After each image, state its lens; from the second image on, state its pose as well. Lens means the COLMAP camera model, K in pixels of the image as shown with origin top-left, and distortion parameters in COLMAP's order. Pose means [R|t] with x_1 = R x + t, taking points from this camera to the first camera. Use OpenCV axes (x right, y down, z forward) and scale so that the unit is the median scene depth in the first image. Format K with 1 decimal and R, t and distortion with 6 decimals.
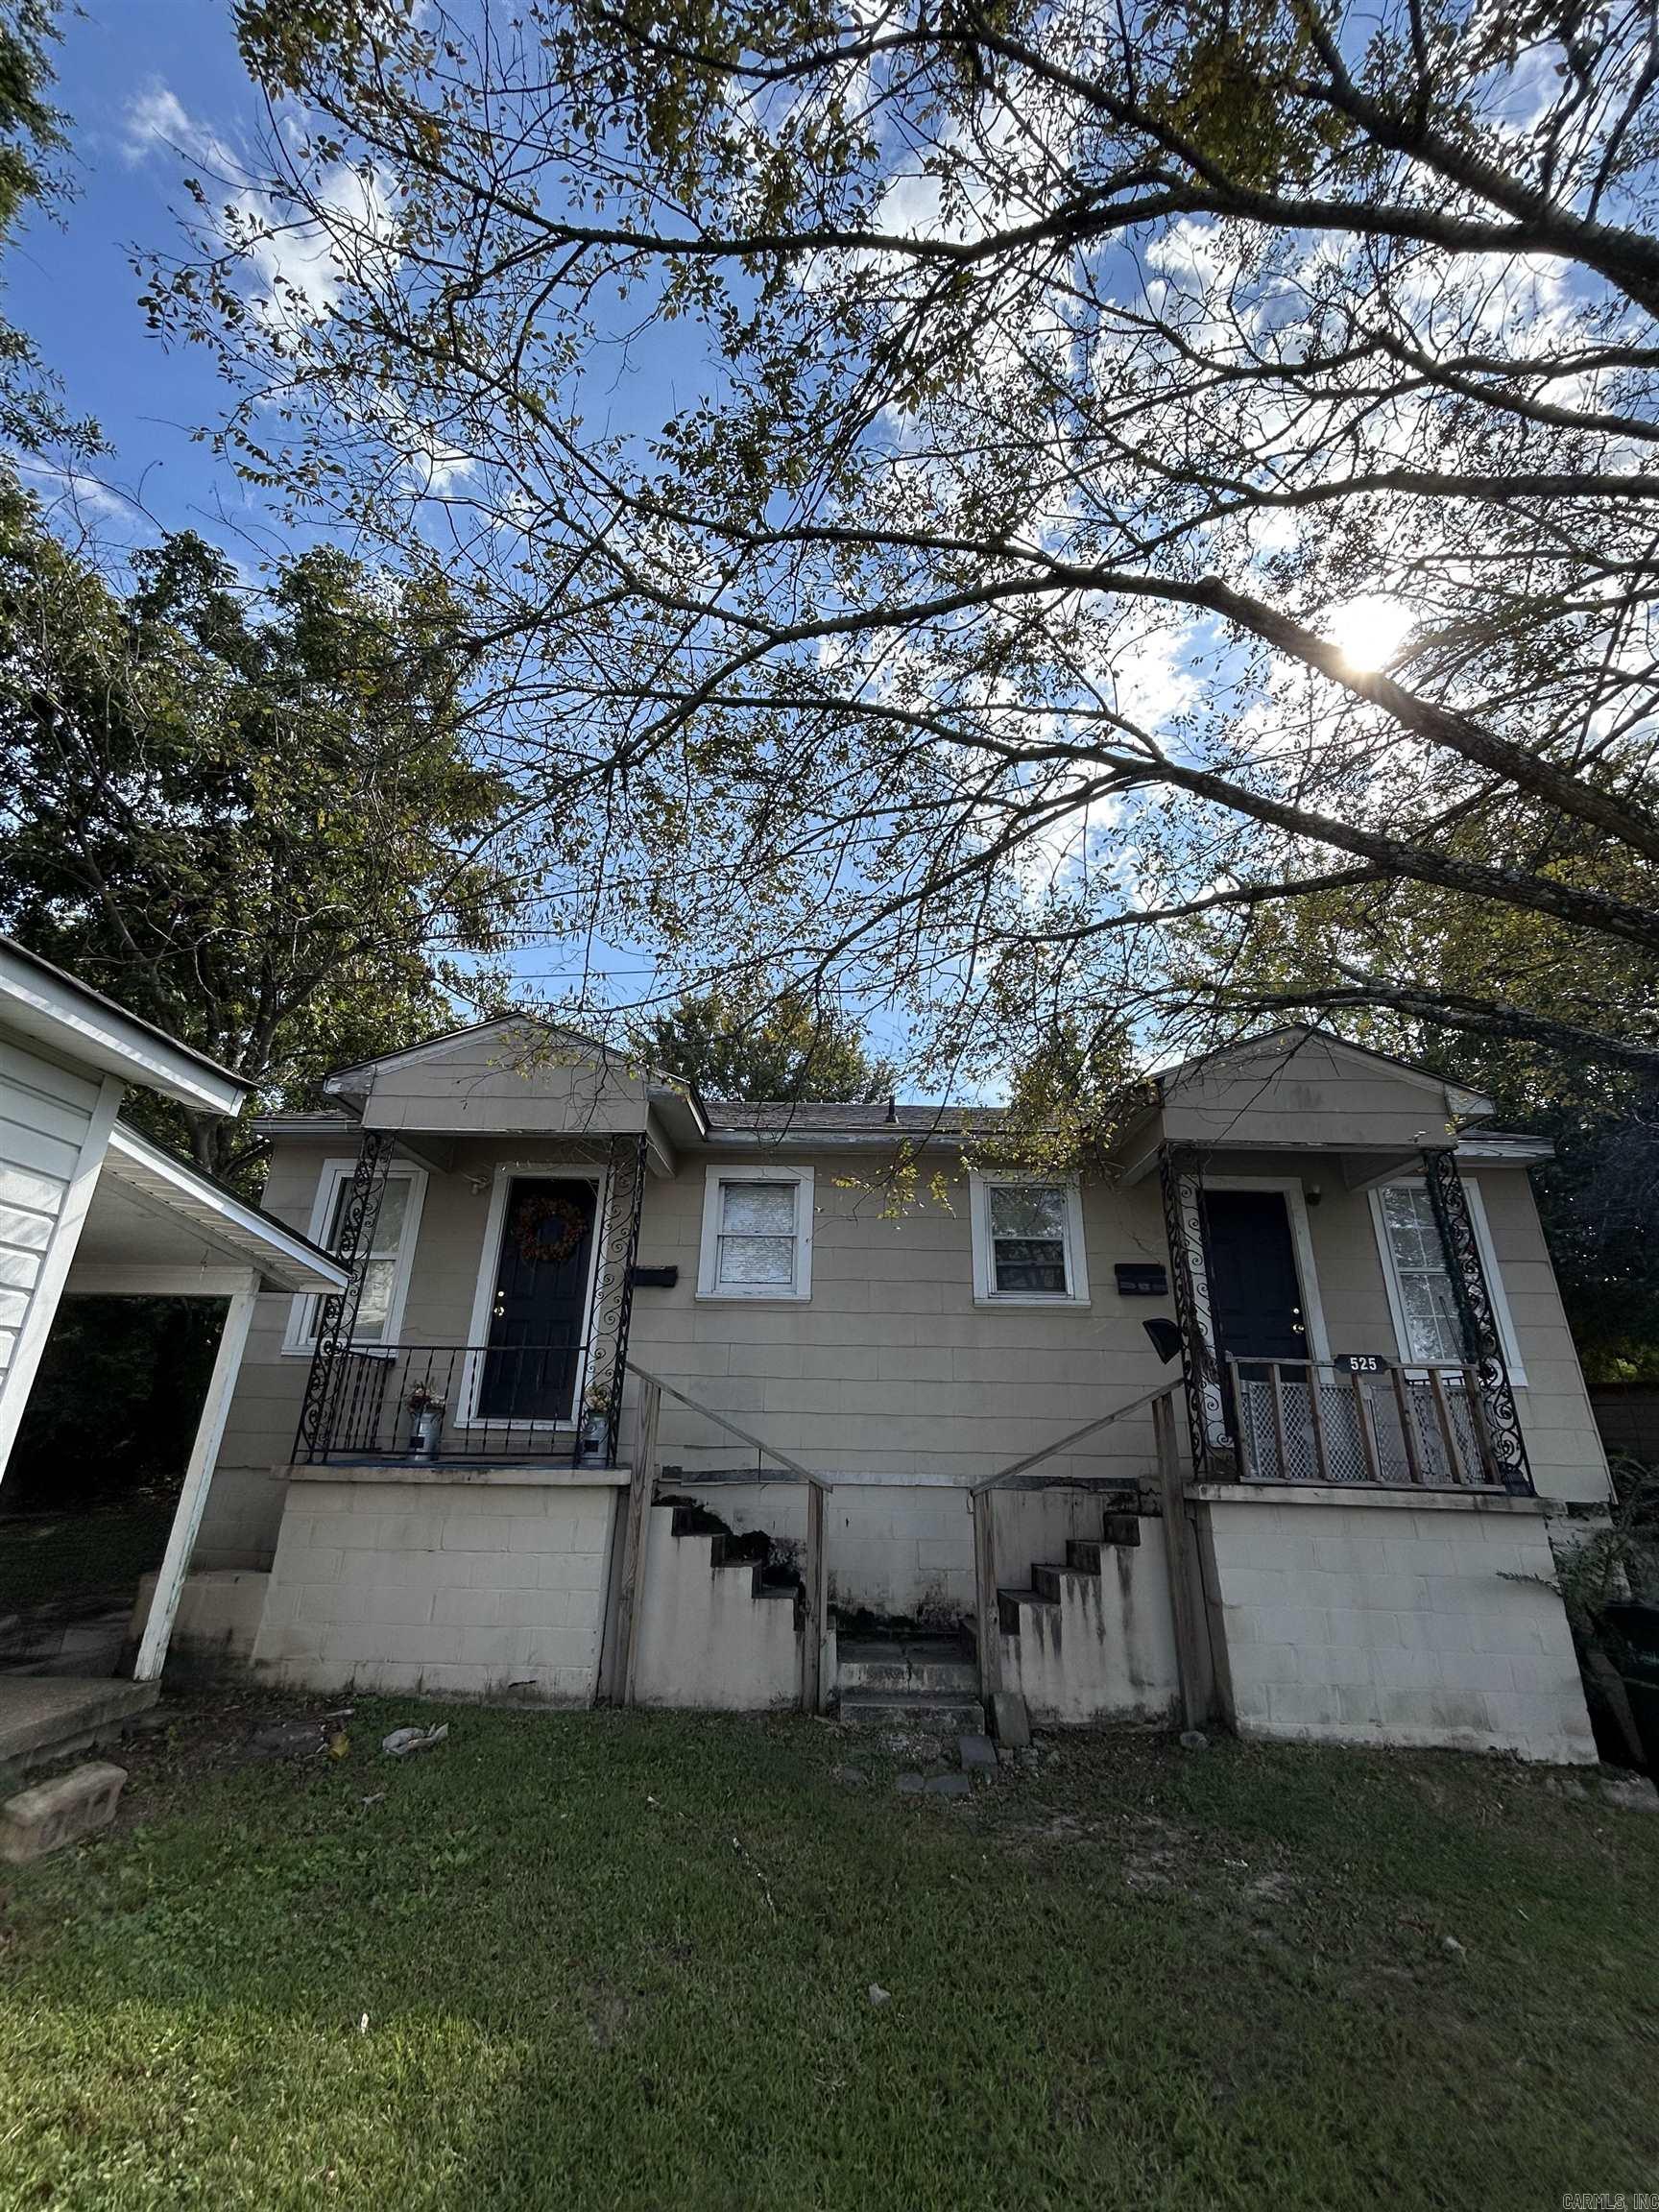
lens RADIAL K [[902.9, 0, 829.5], [0, 902.9, 1106.0], [0, 0, 1]] dist [-0.000942, -0.000062]
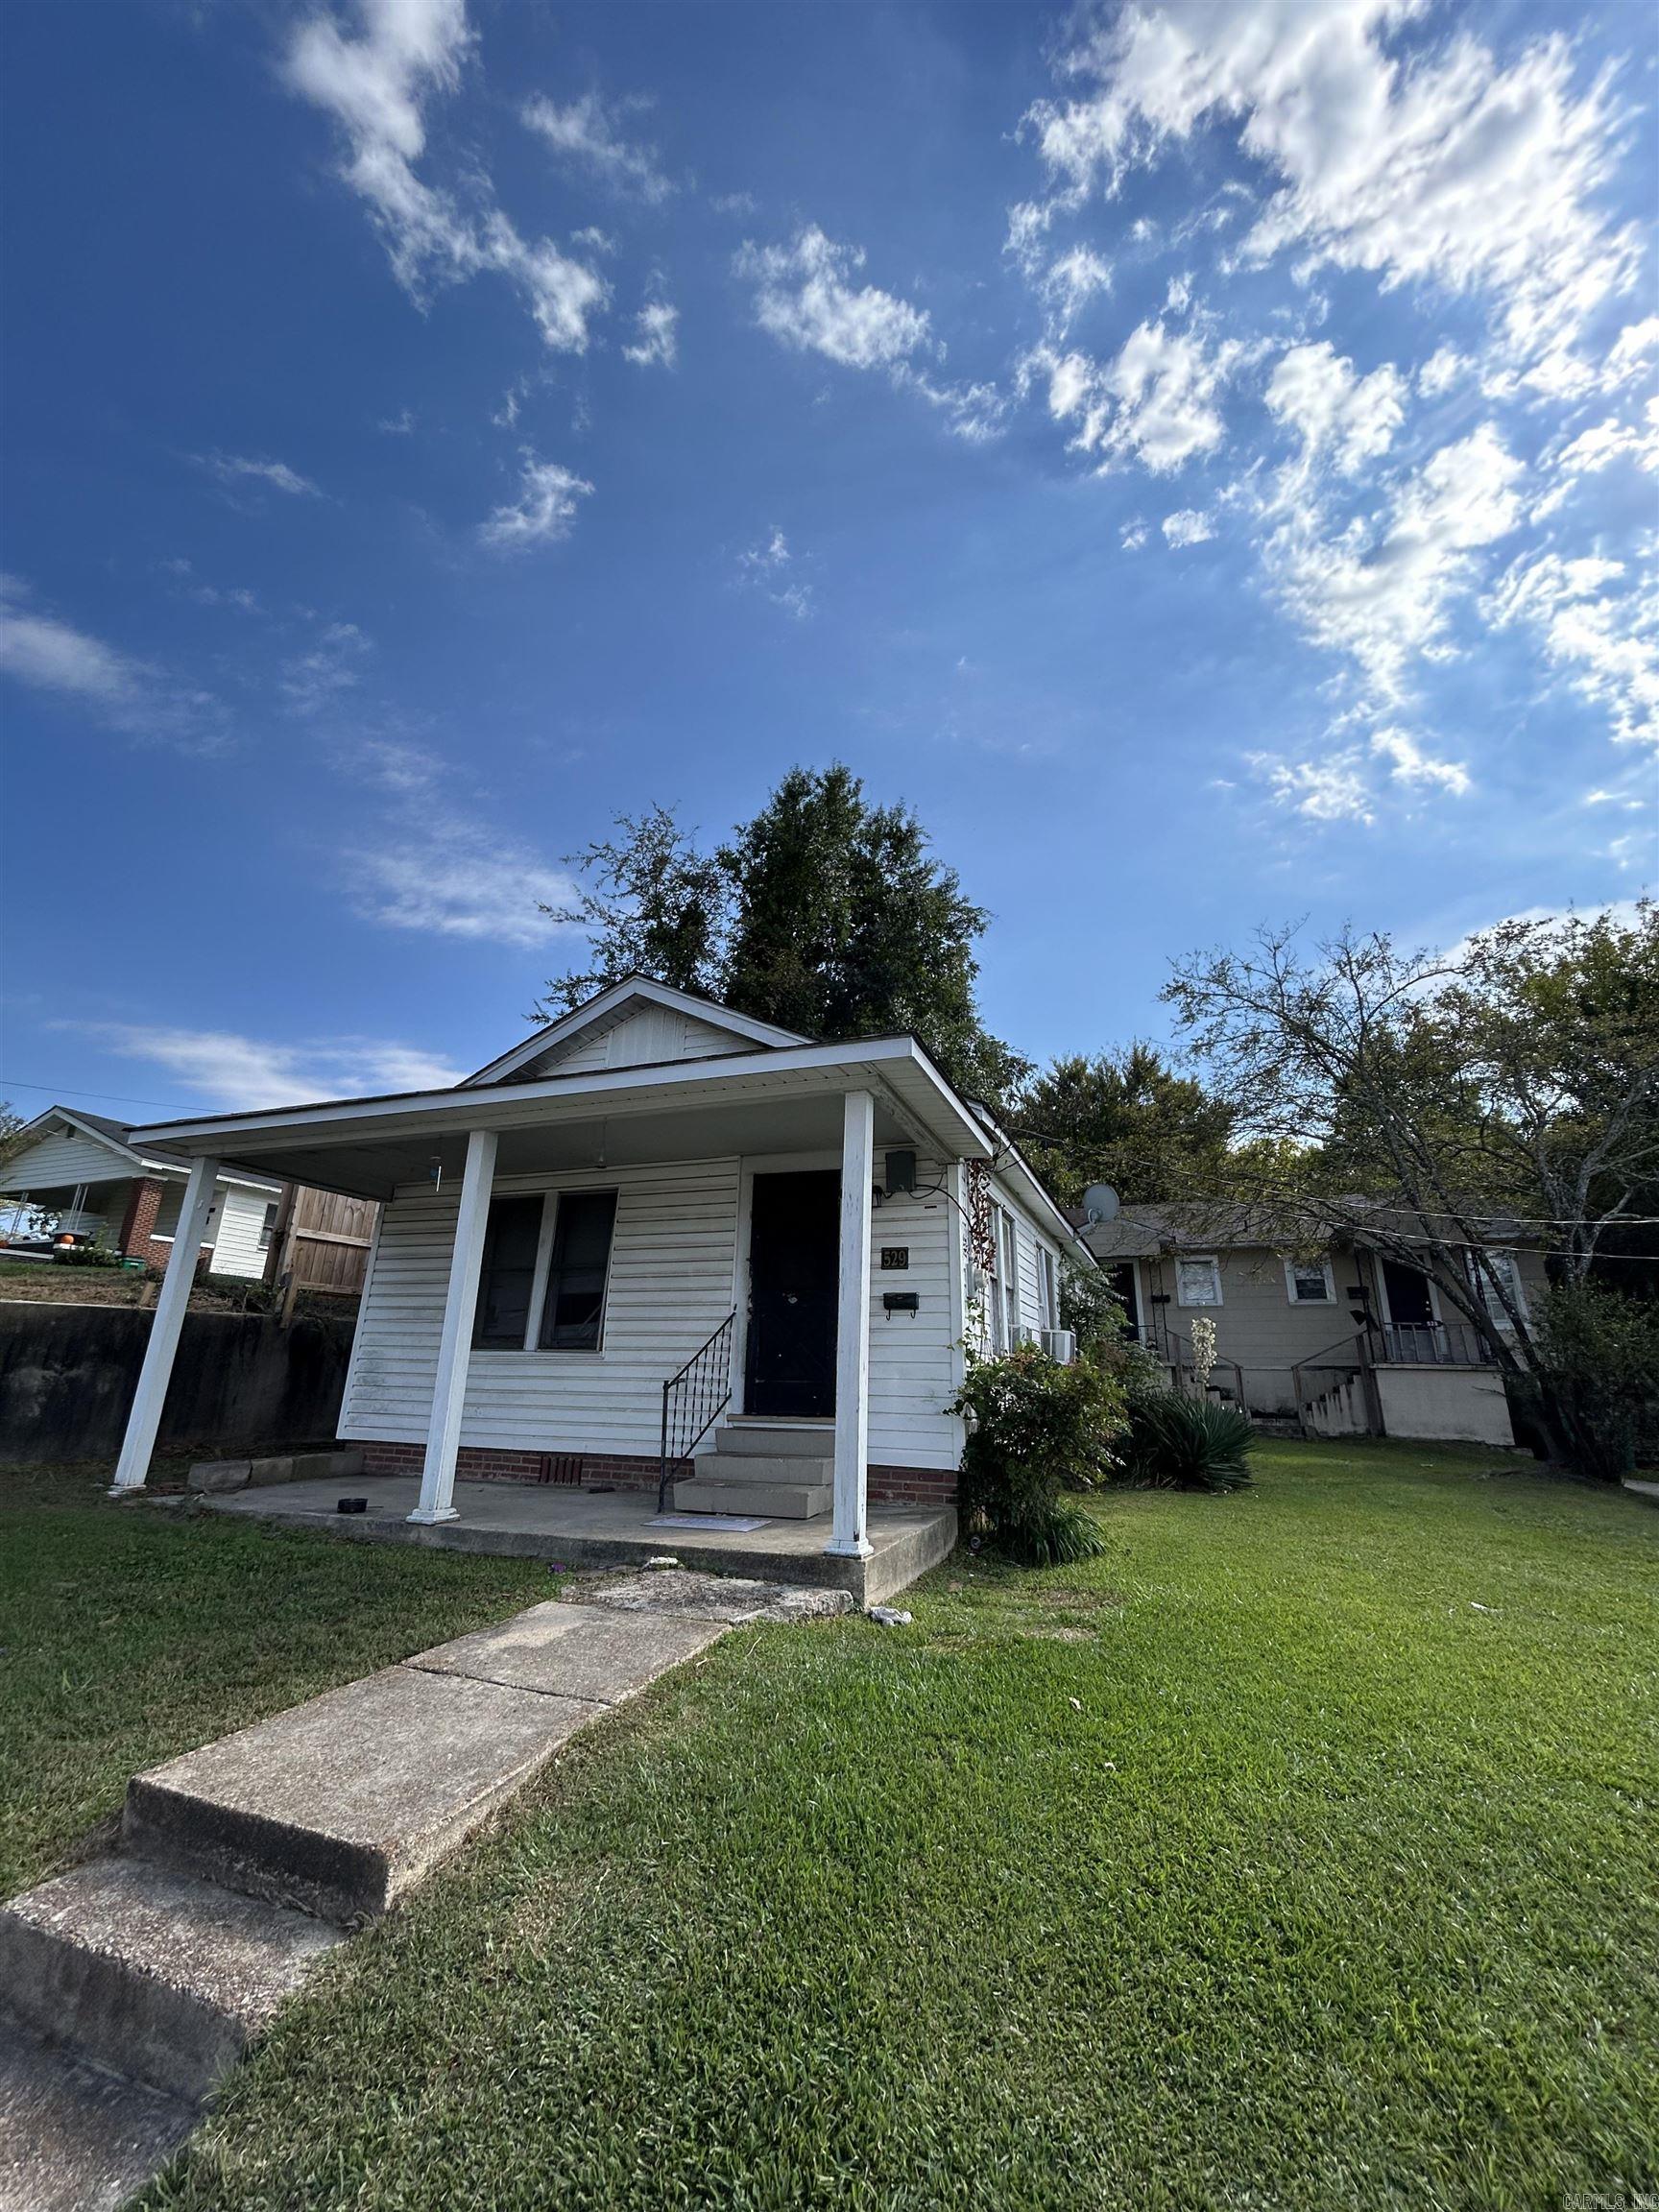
lens RADIAL K [[902.9, 0, 829.5], [0, 902.9, 1106.0], [0, 0, 1]] dist [-0.000942, -0.000062]
pose [[0.937632, -0.108713, -0.330193, -0.204314], [0.121743, 0.992380, 0.018973, -0.697749], [0.325614, -0.057988, 0.943723, -2.321925]]
